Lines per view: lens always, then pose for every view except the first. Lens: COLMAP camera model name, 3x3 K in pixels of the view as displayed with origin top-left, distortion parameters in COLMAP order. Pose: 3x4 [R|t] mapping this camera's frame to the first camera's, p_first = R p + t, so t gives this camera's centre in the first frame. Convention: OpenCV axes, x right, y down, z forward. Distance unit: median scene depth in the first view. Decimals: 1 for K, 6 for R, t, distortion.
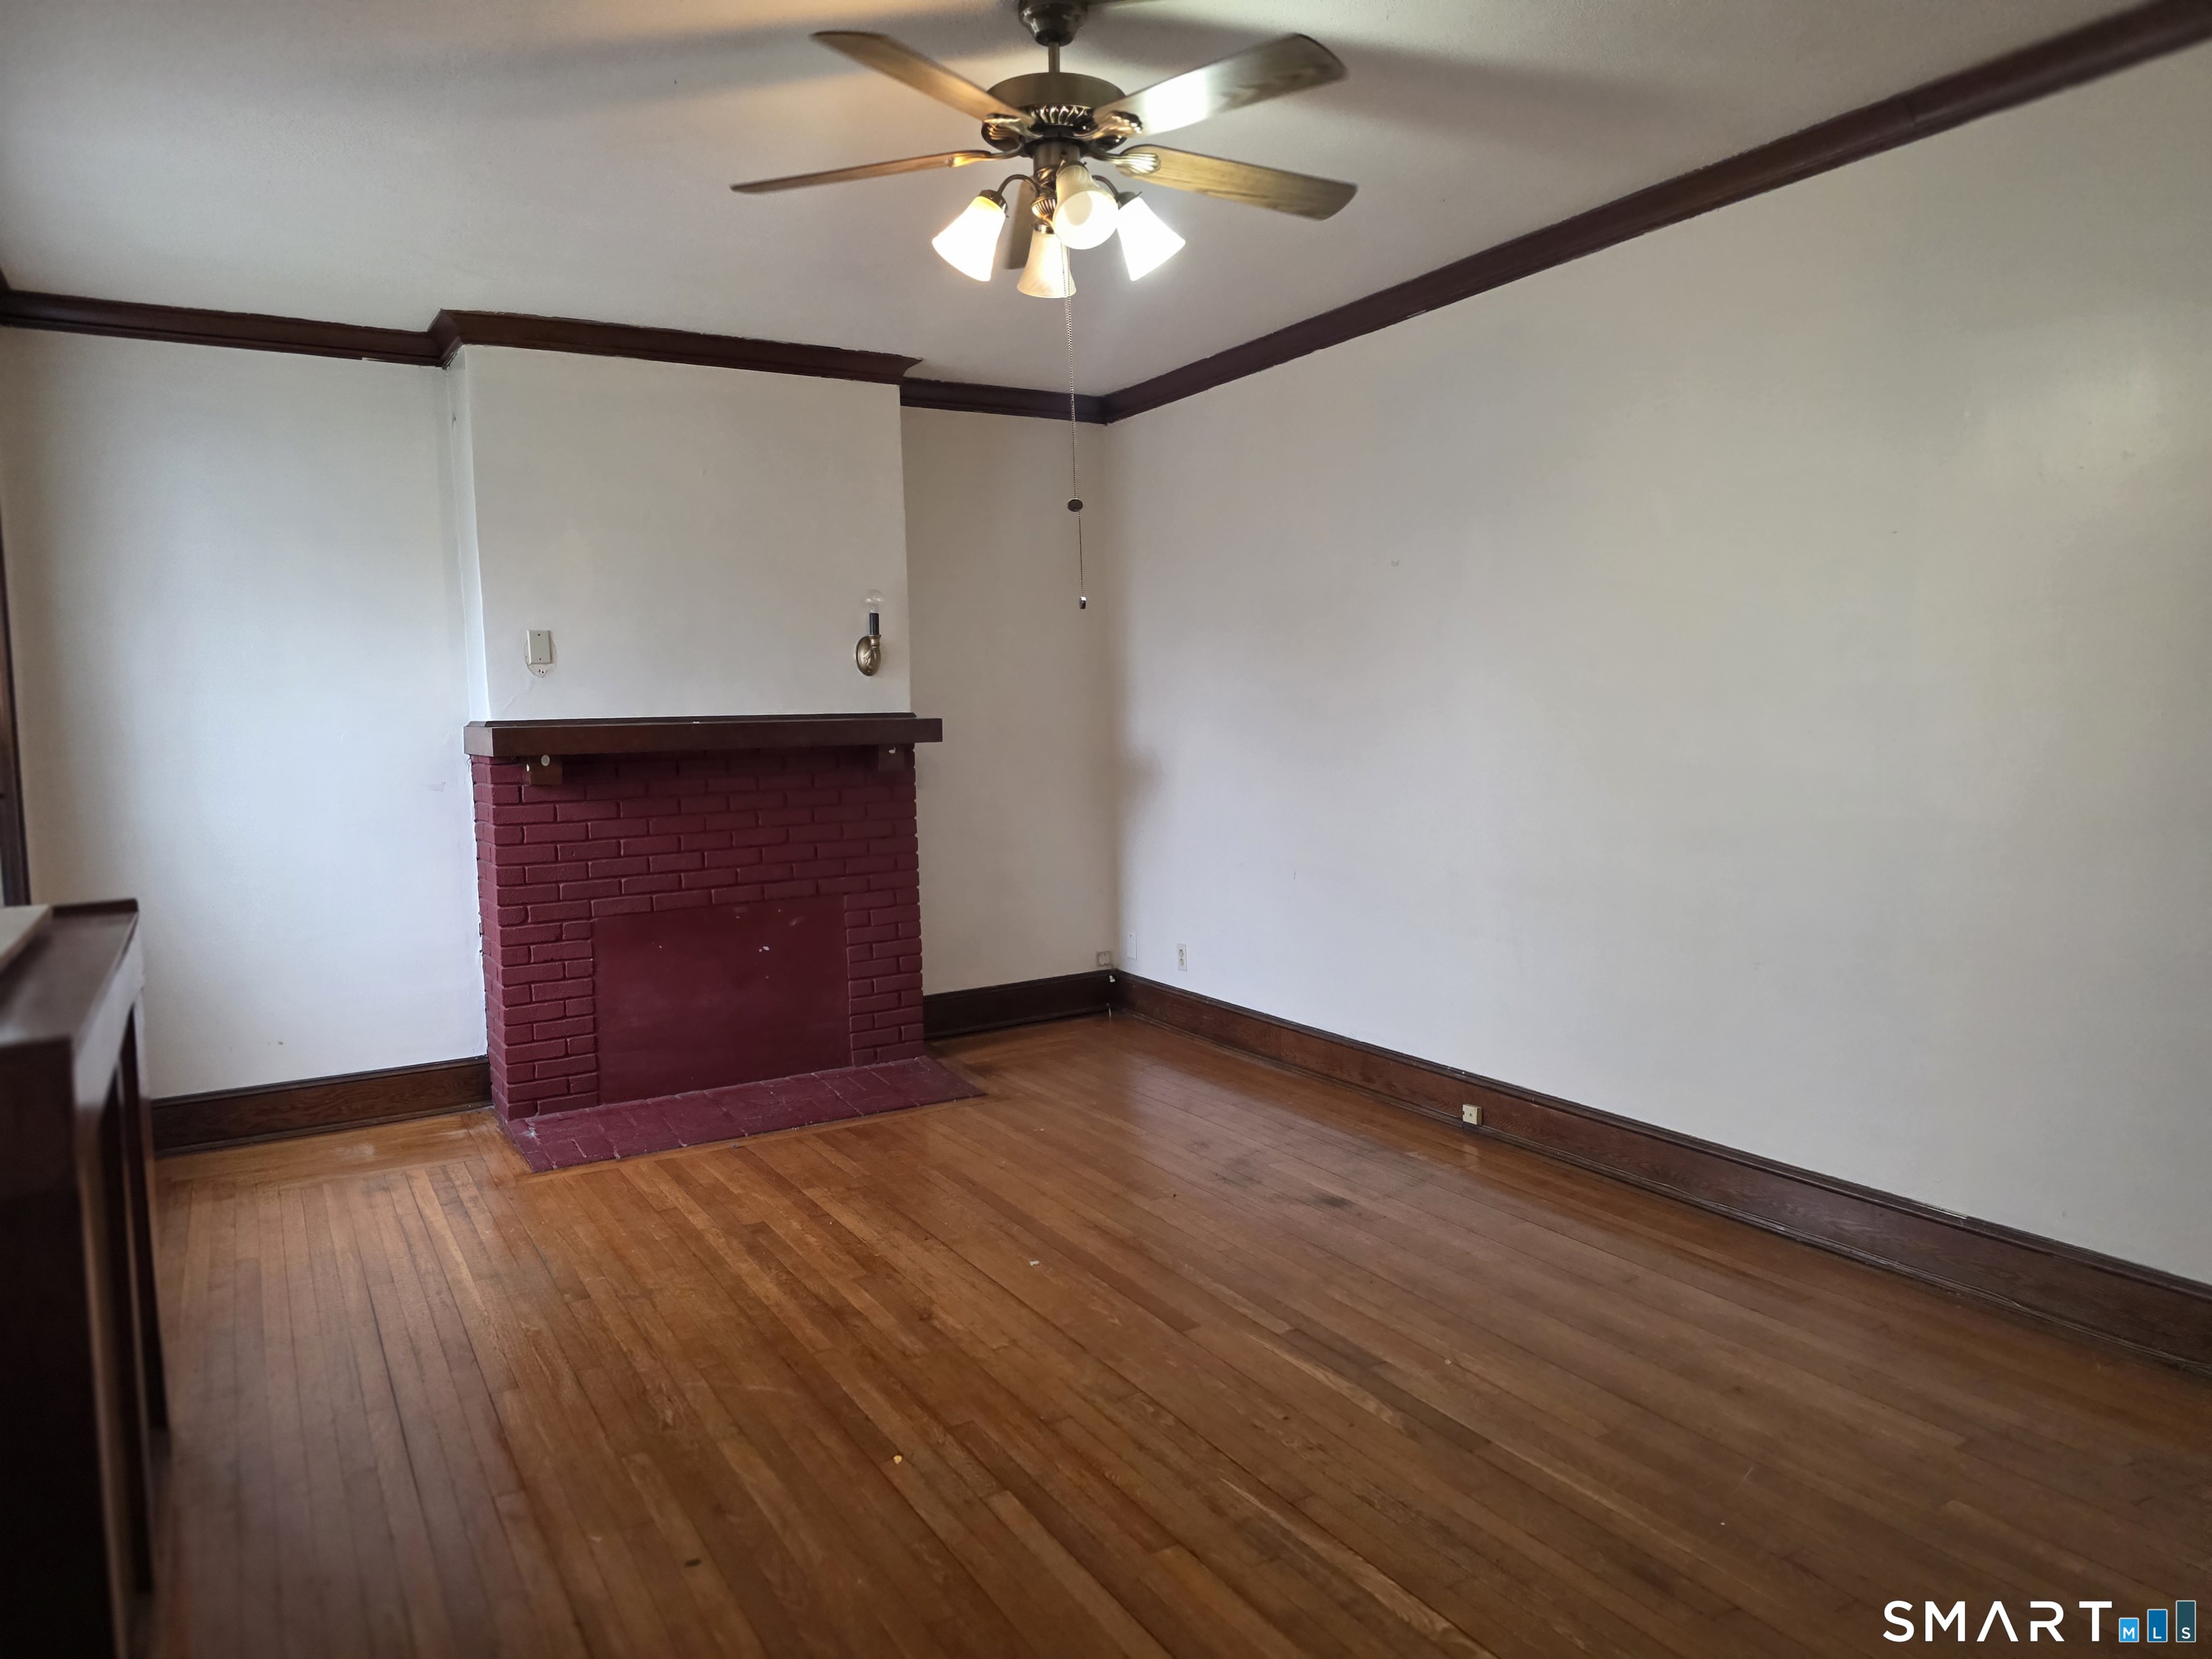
lens RADIAL K [[1495.4, 0, 1106.0], [0, 1495.4, 829.5], [0, 0, 1]] dist [0.051359, -0.051157]
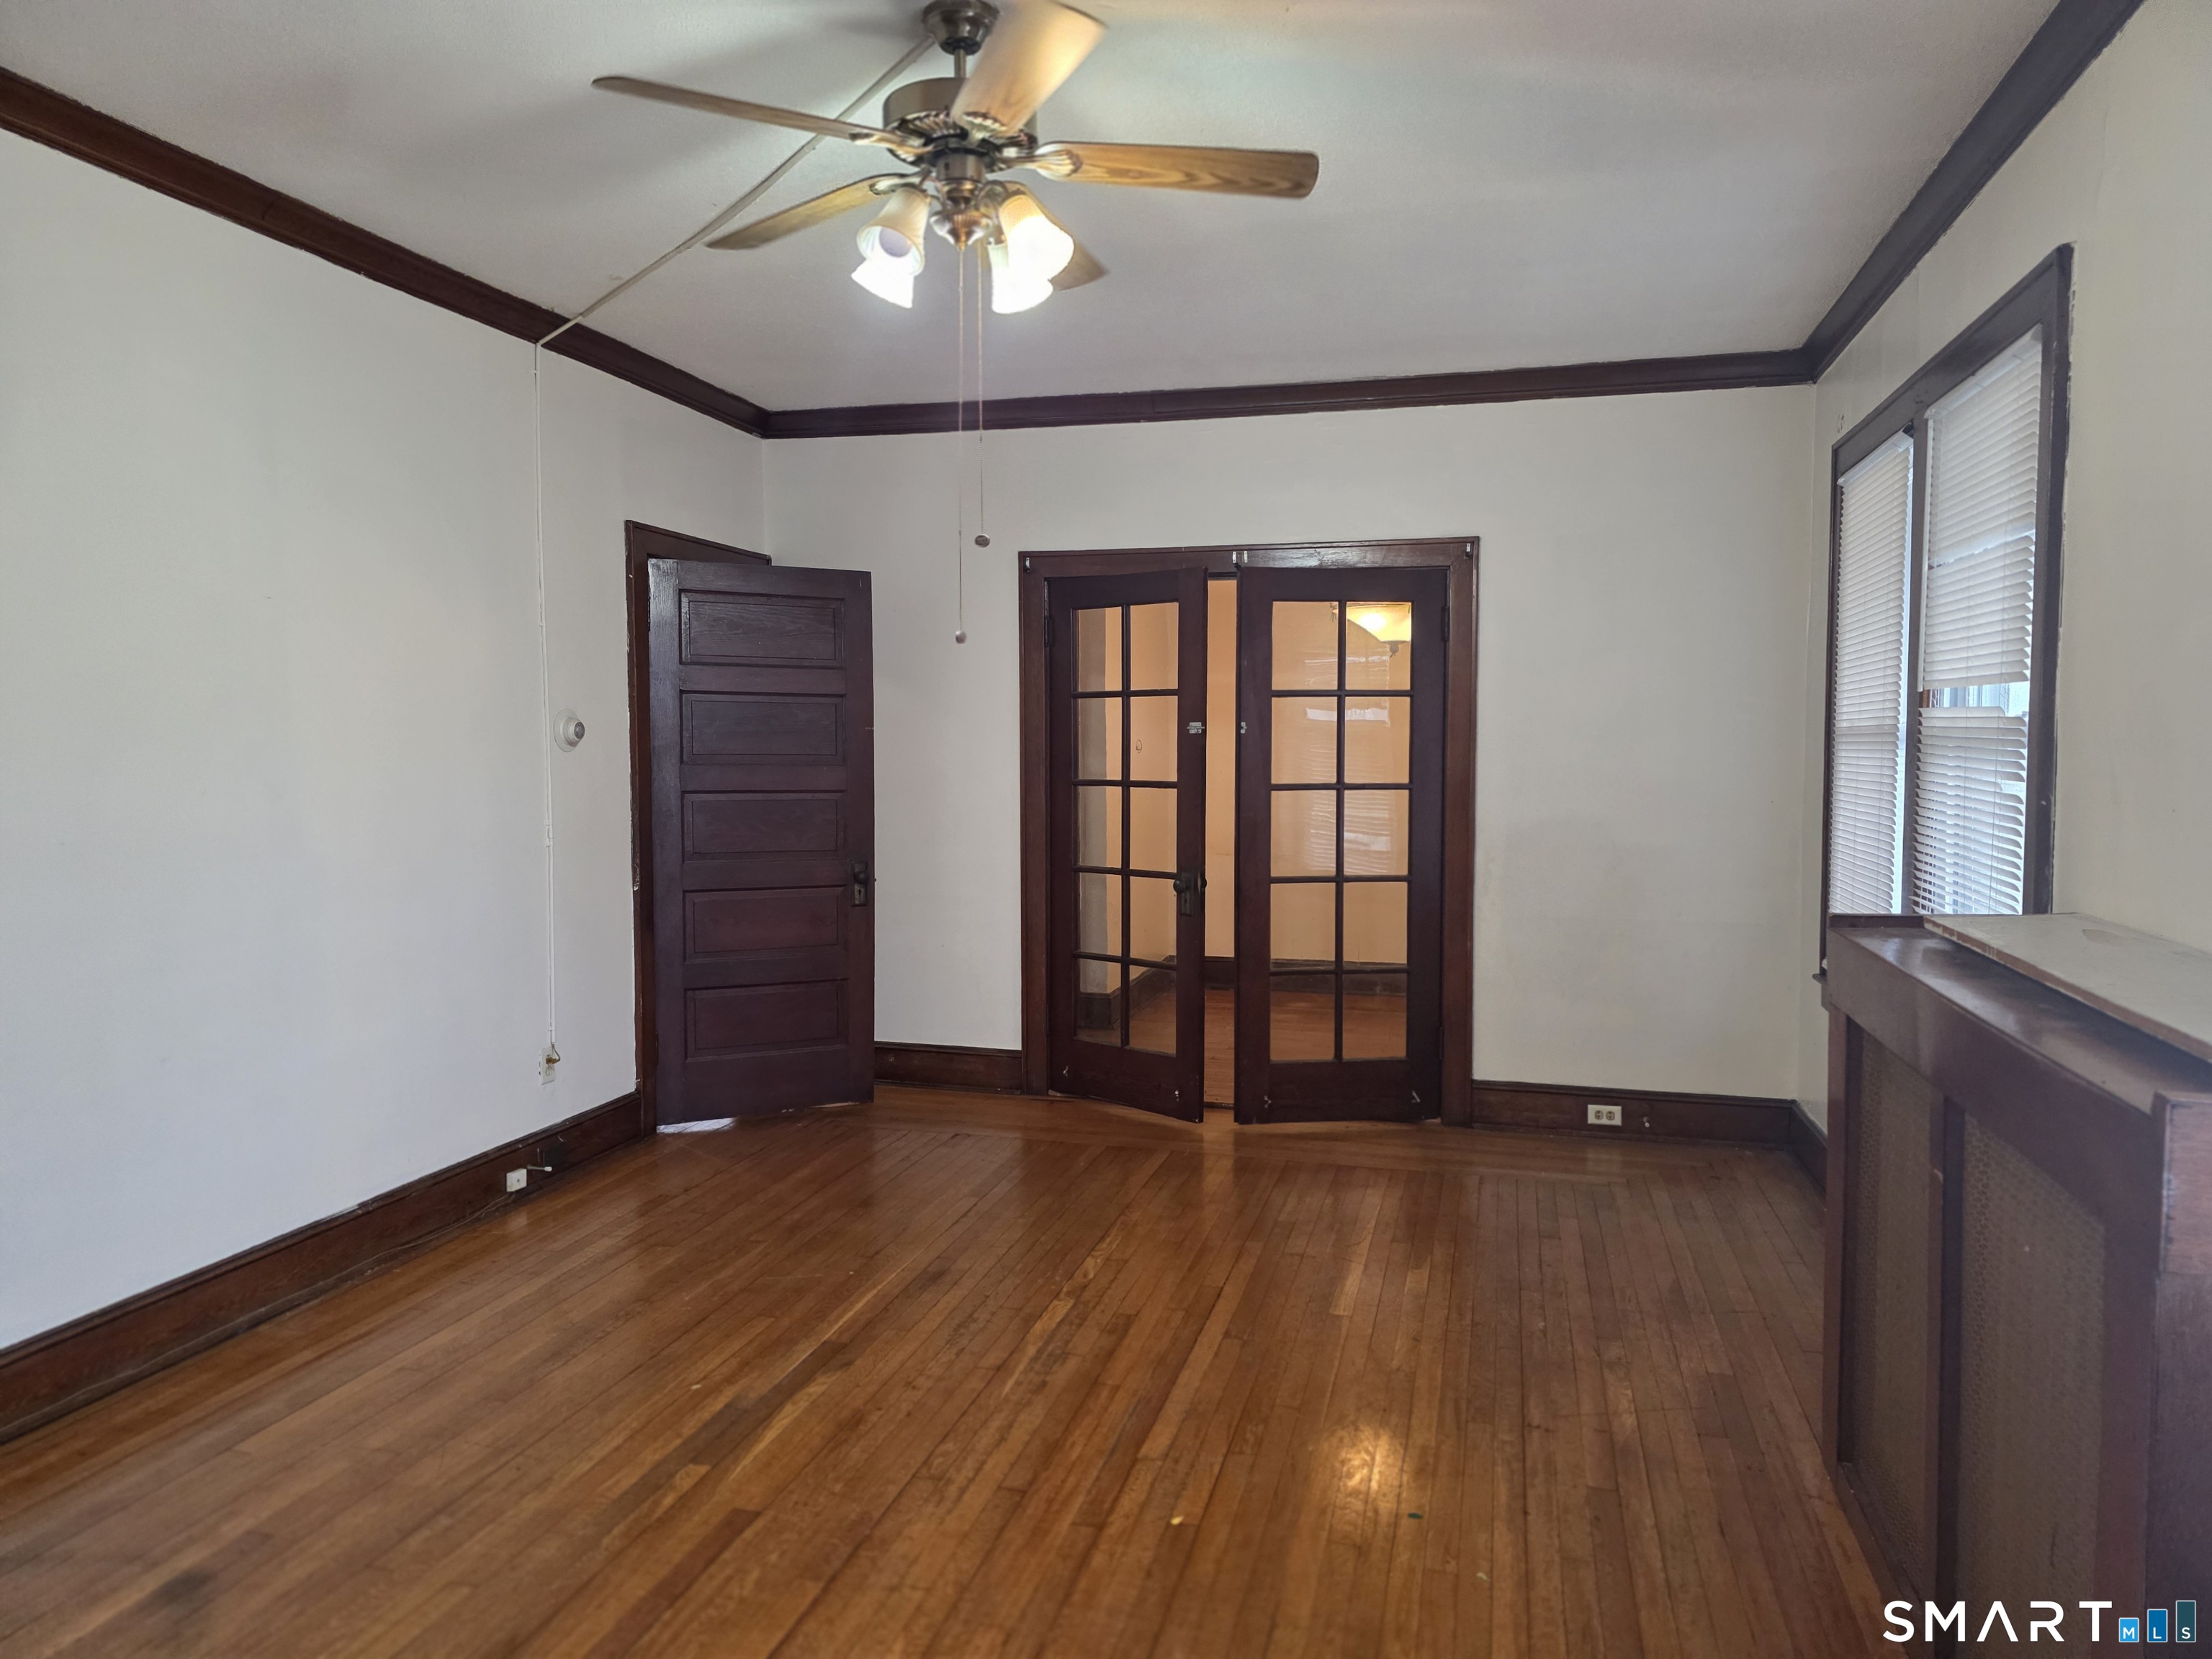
lens RADIAL K [[1495.4, 0, 1106.0], [0, 1495.4, 829.5], [0, 0, 1]] dist [0.051359, -0.051157]
pose [[-0.708365, -0.020564, 0.705546, -0.735946], [0.079383, 0.990913, 0.108581, -0.123779], [-0.701368, 0.132924, -0.700296, 1.557469]]
